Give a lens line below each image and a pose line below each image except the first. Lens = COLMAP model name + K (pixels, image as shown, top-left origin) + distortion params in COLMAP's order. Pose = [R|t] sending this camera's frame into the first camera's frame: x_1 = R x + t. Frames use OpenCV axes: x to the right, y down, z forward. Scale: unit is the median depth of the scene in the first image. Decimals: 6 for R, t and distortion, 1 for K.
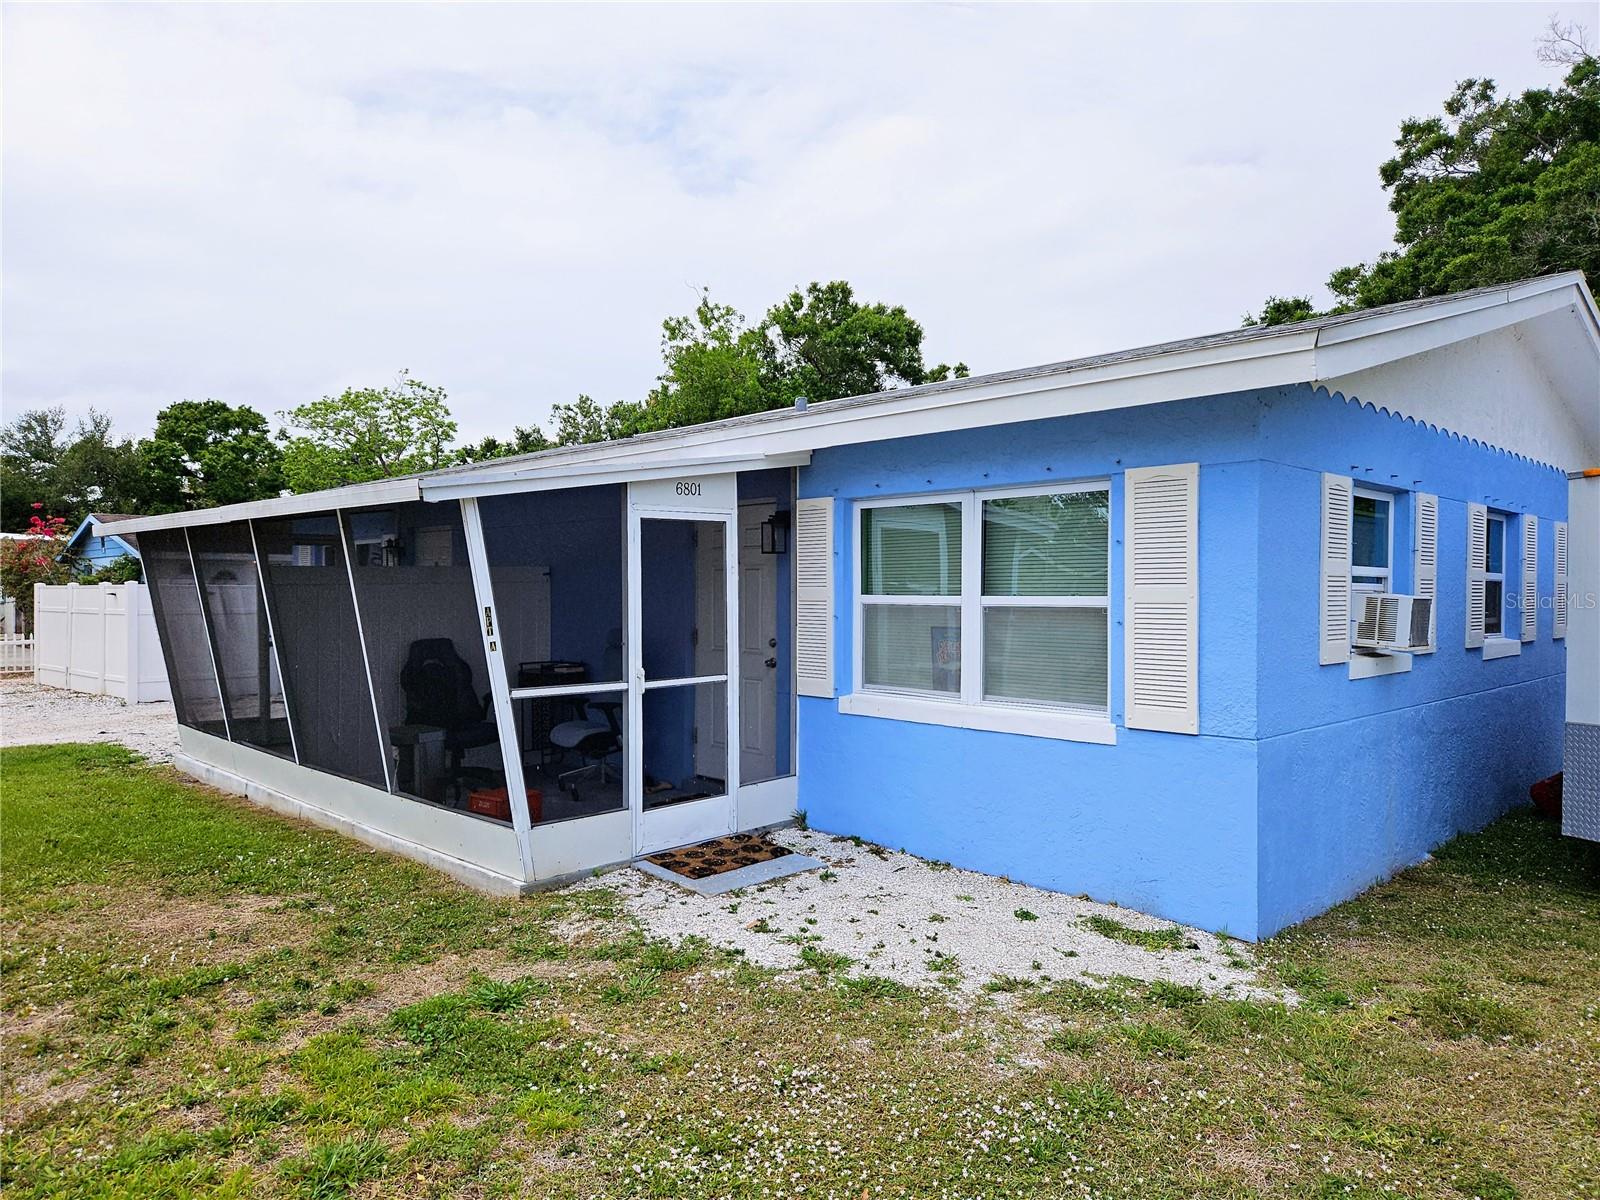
lens RADIAL K [[1064.8, 0, 799.7], [0, 1064.8, 620.4], [0, 0, 1]] dist [0.060018, -0.053531]
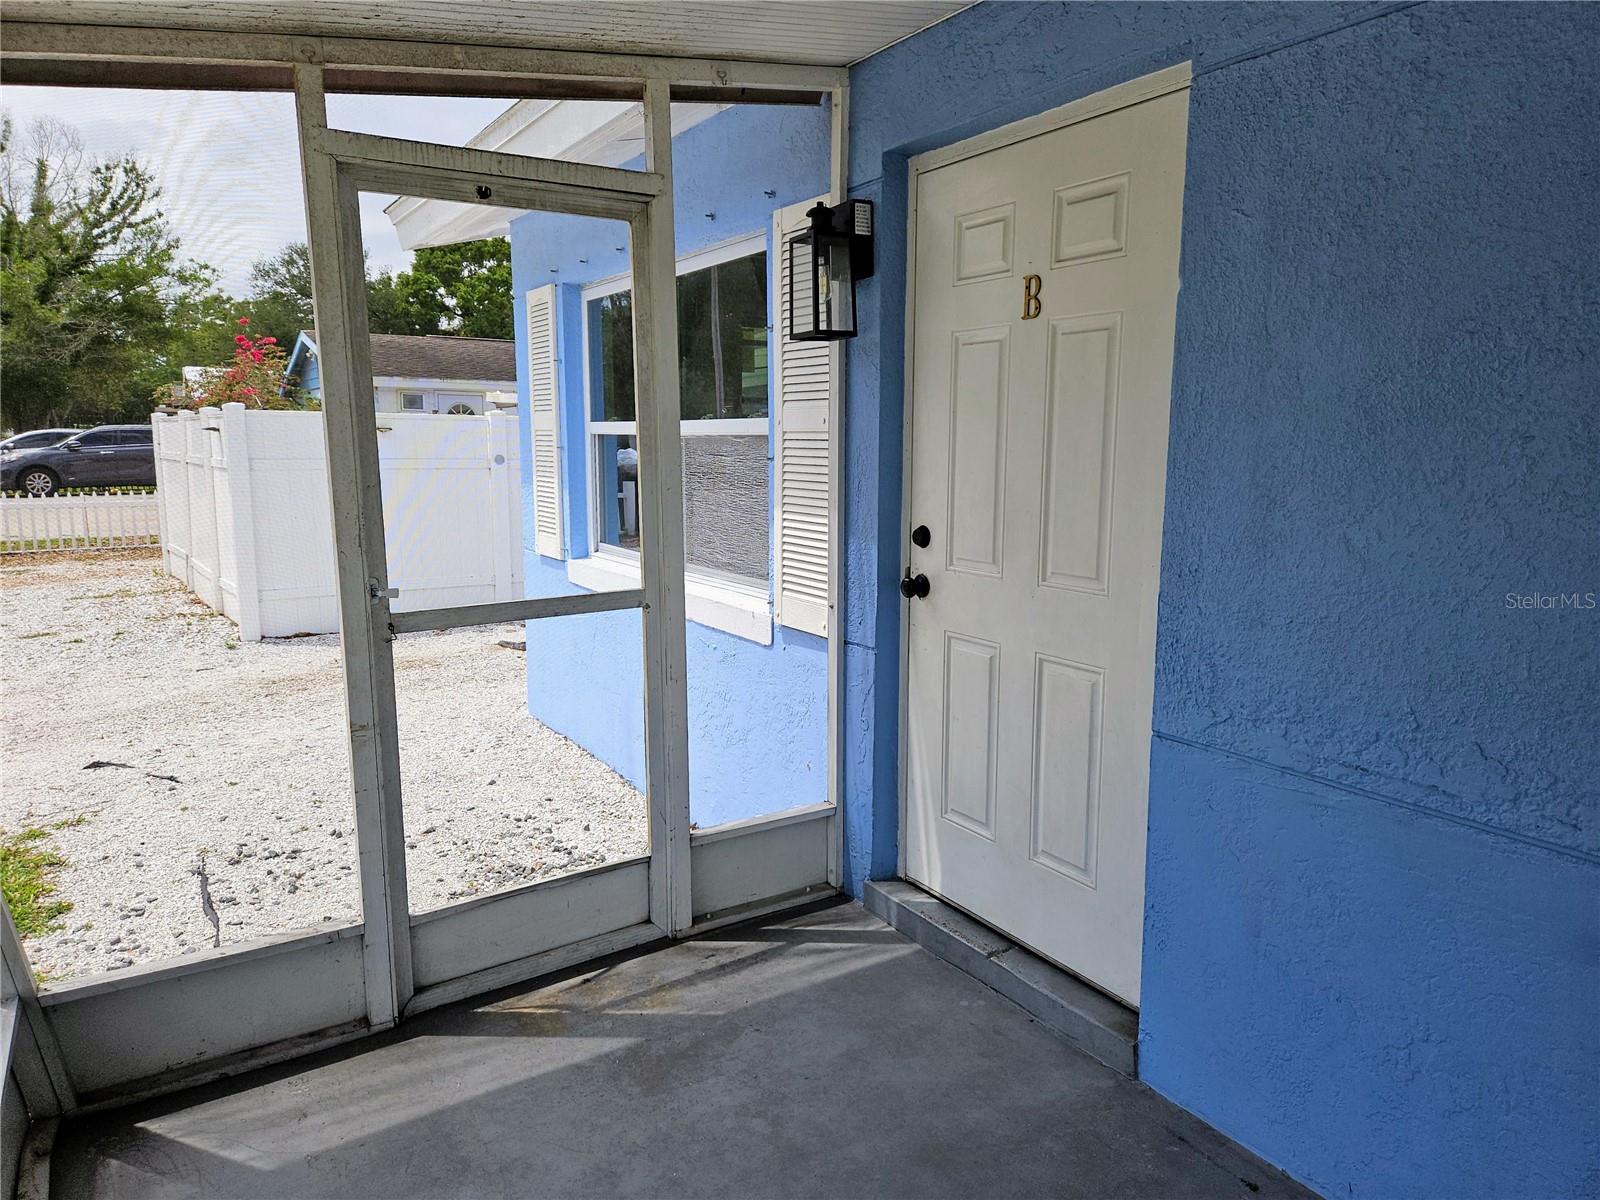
lens RADIAL K [[1066.9, 0, 795.6], [0, 1066.9, 611.7], [0, 0, 1]] dist [0.074320, -0.061837]
pose [[0.975705, 0.034396, -0.216372, -0.055768], [-0.004908, 0.990783, 0.135370, -0.002277], [0.219034, -0.131019, 0.966881, 0.124974]]
